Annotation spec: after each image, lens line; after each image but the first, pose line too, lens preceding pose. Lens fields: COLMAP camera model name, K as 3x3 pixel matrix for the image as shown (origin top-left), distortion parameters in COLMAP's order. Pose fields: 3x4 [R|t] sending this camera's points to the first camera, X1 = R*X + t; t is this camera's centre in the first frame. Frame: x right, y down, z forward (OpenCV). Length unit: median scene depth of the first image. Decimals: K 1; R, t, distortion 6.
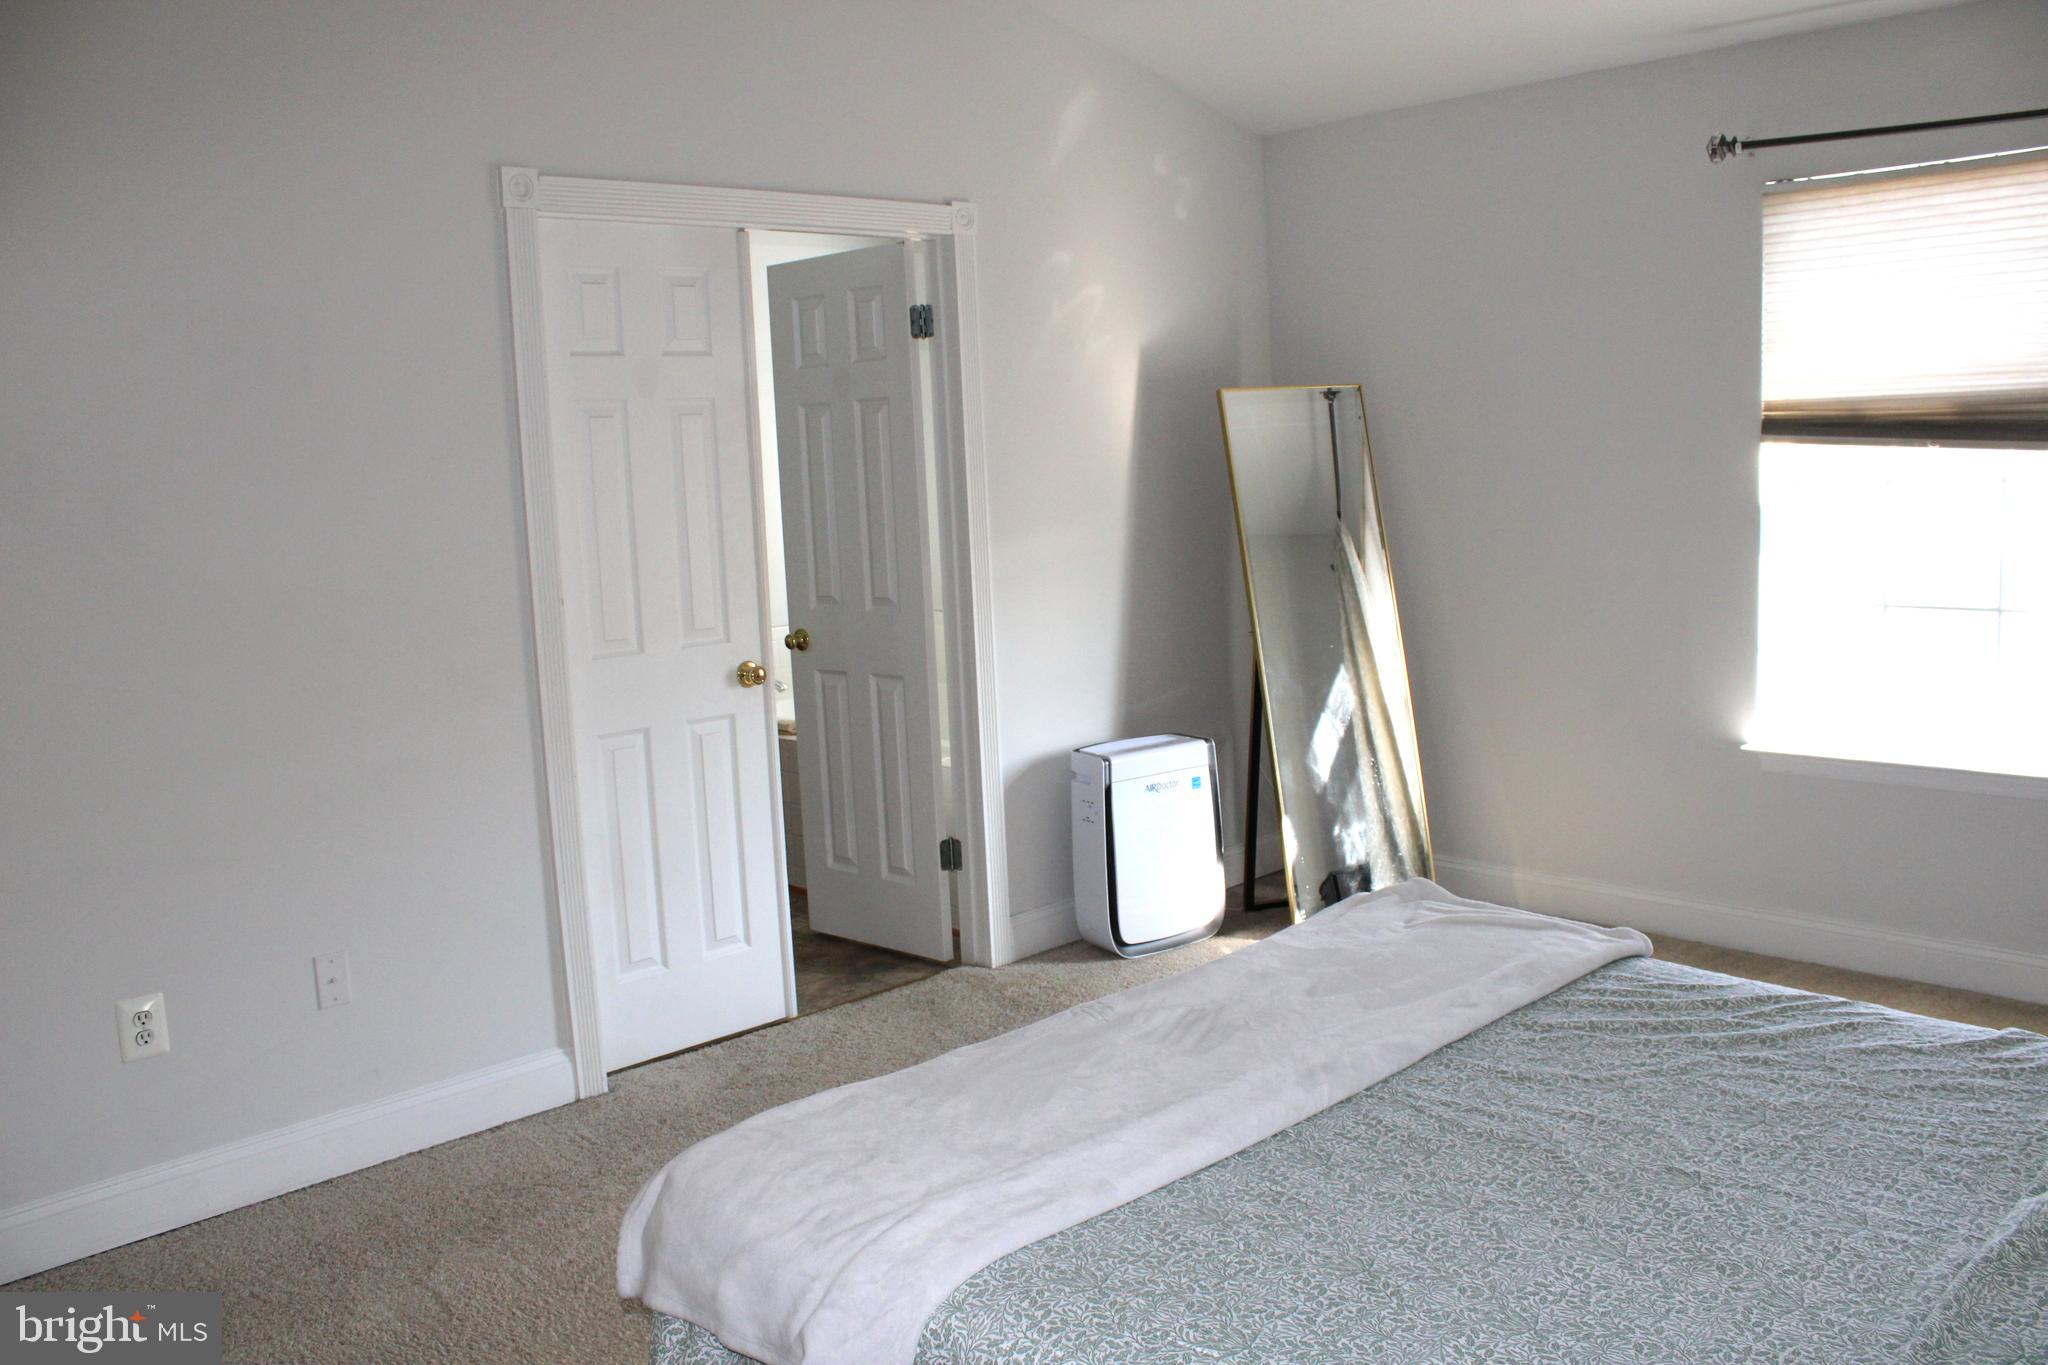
lens RADIAL K [[1700.7, 0, 1057.8], [0, 1700.7, 674.7], [0, 0, 1]] dist [-0.144475, 0.101353]
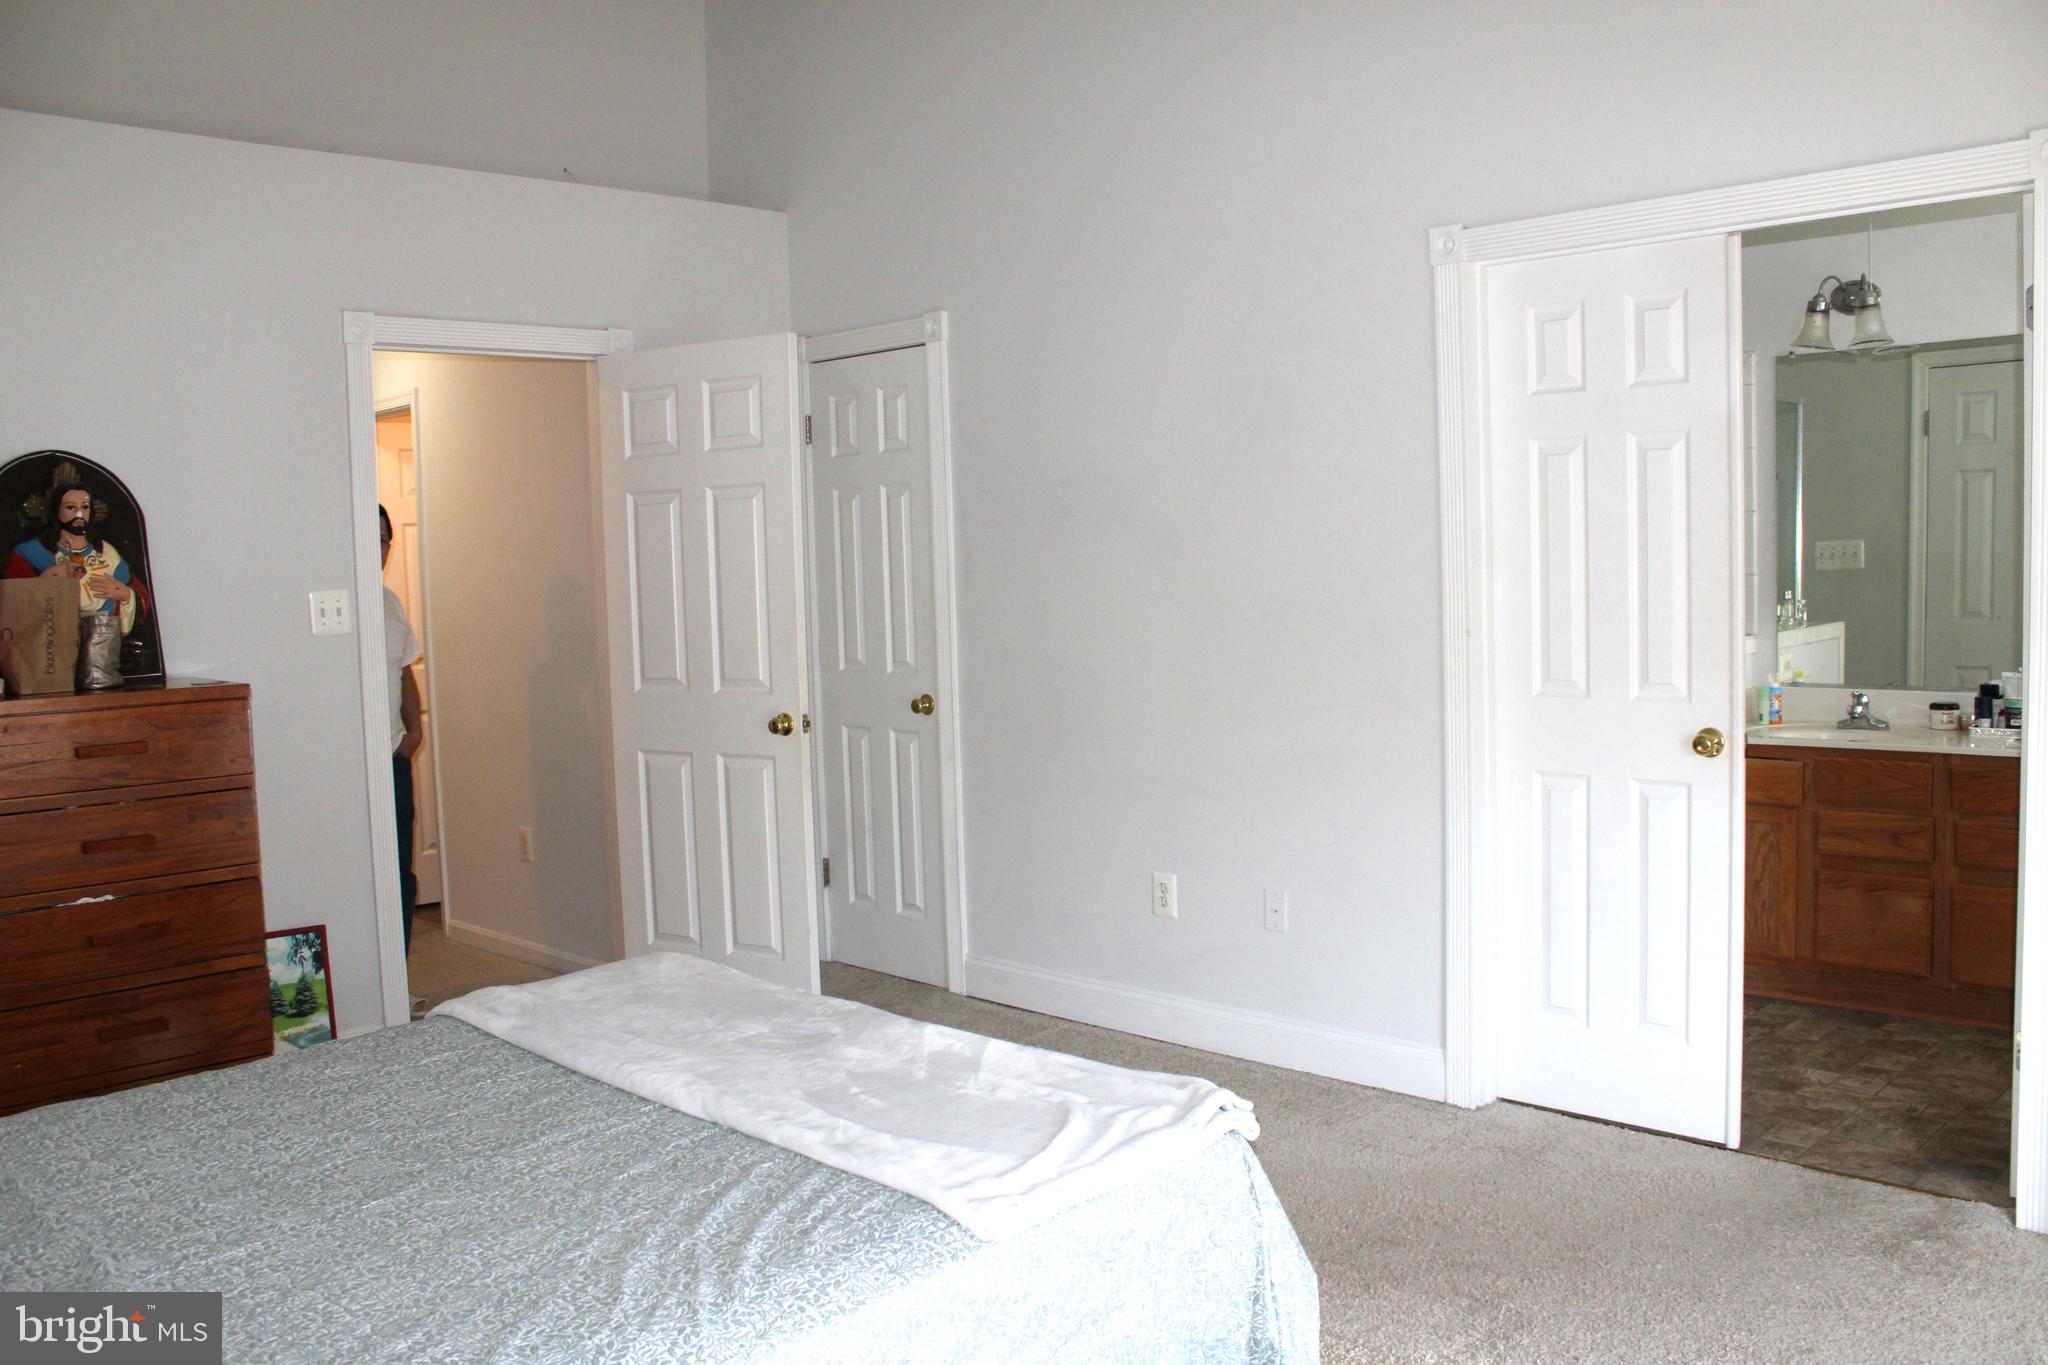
lens RADIAL K [[1700.7, 0, 1057.8], [0, 1700.7, 674.7], [0, 0, 1]] dist [-0.144475, 0.101353]
pose [[0.026672, 0.115060, -0.993000, 0.670853], [-0.100579, 0.988622, 0.111851, -0.098623], [0.994571, 0.096892, 0.037941, 0.633729]]
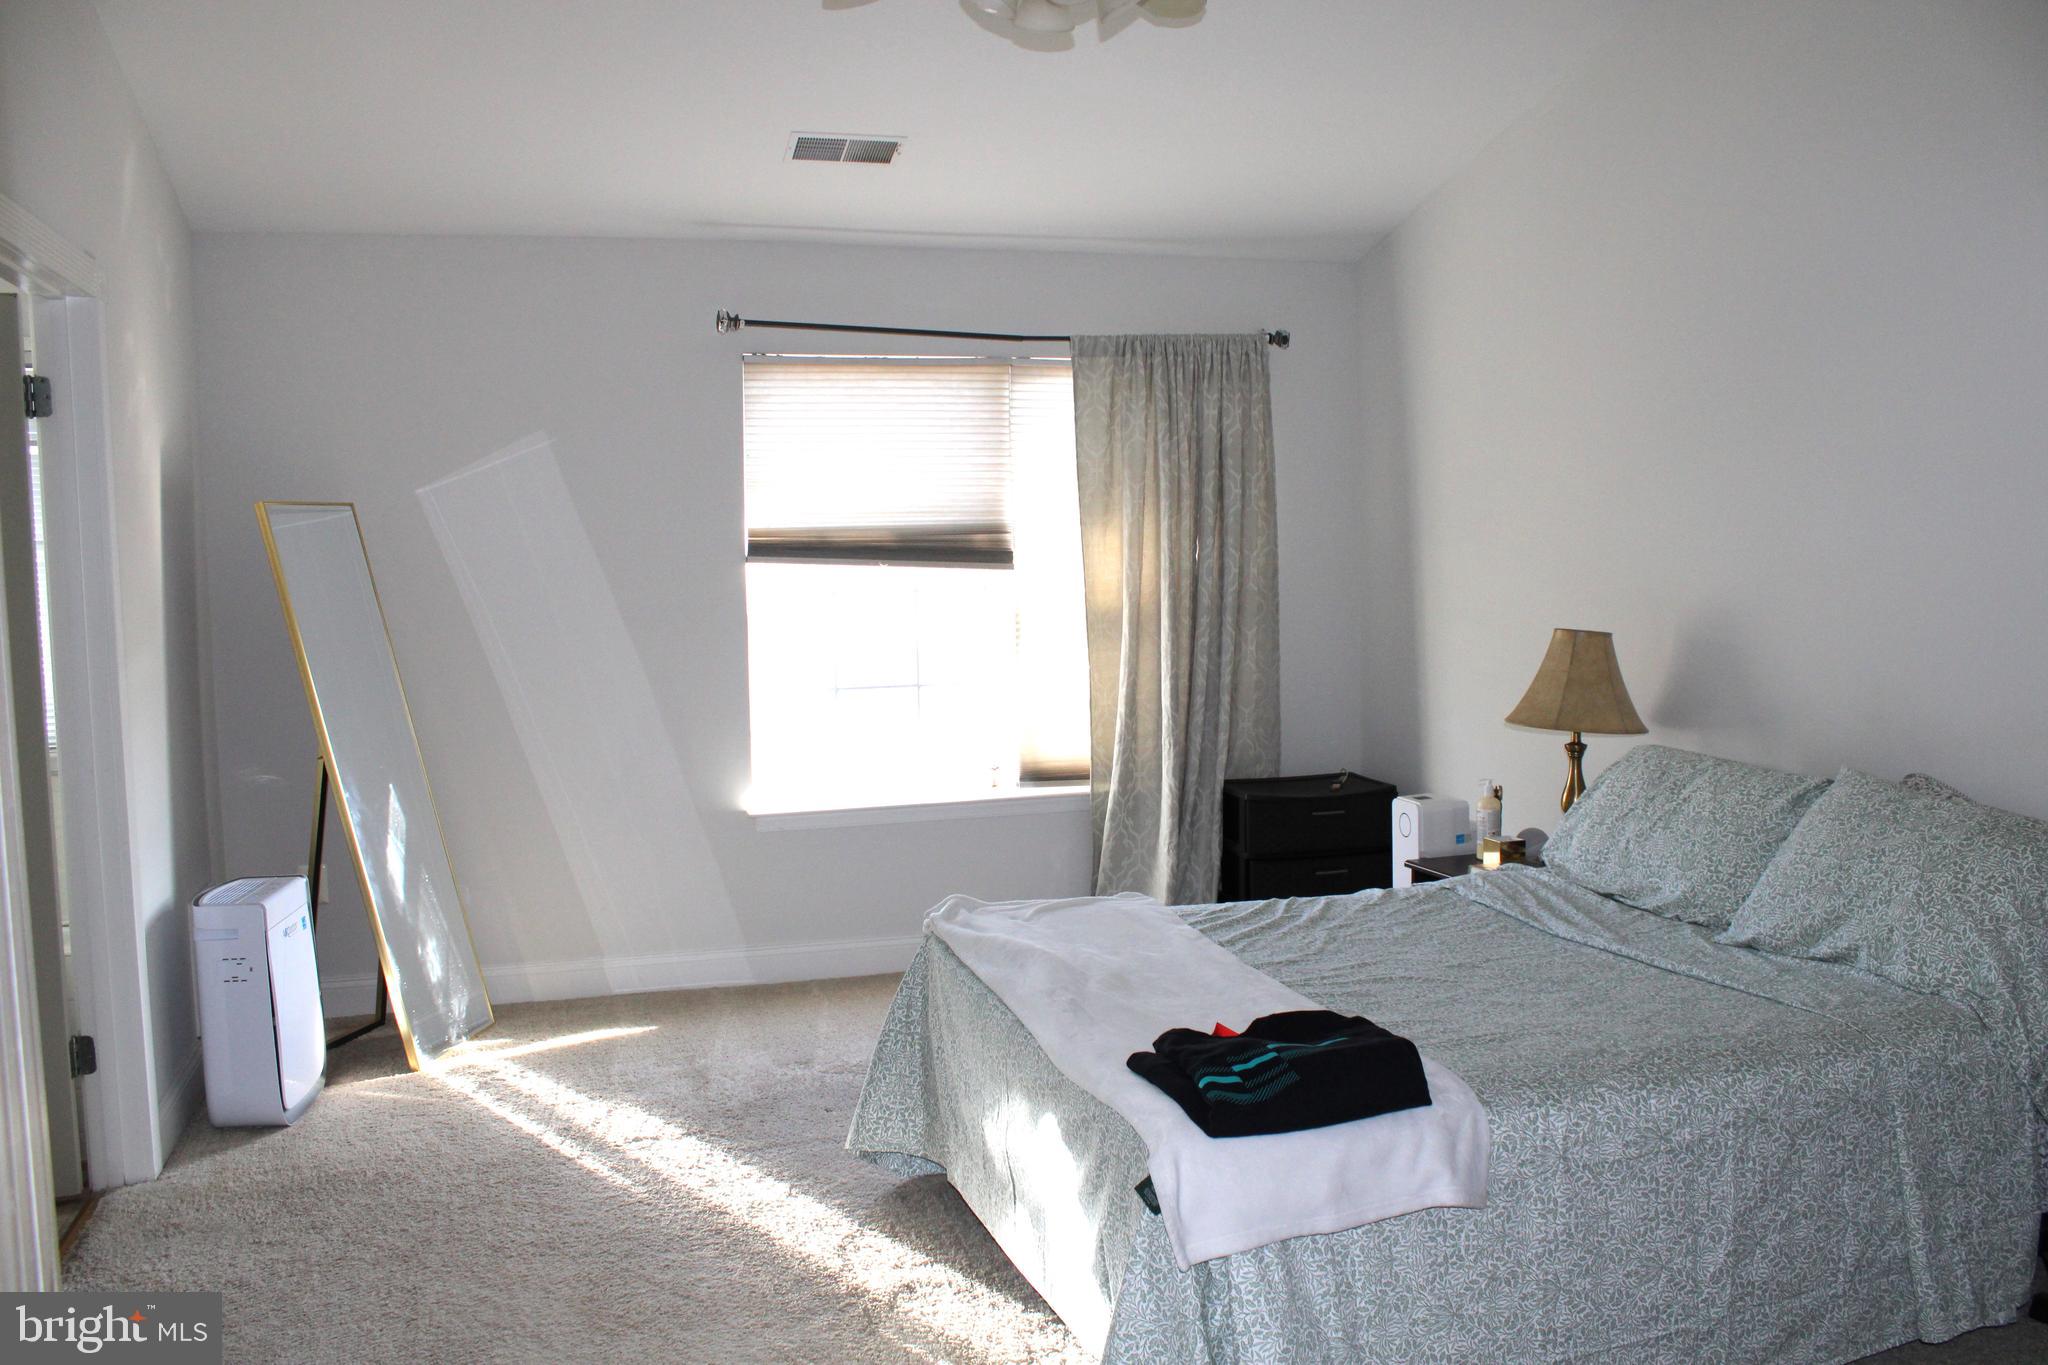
lens RADIAL K [[1700.7, 0, 1057.8], [0, 1700.7, 674.7], [0, 0, 1]] dist [-0.144475, 0.101353]
pose [[0.447861, -0.032169, 0.893524, -0.620217], [0.116676, 0.992910, -0.022734, -0.002412], [-0.886458, 0.114434, 0.448439, 0.255357]]
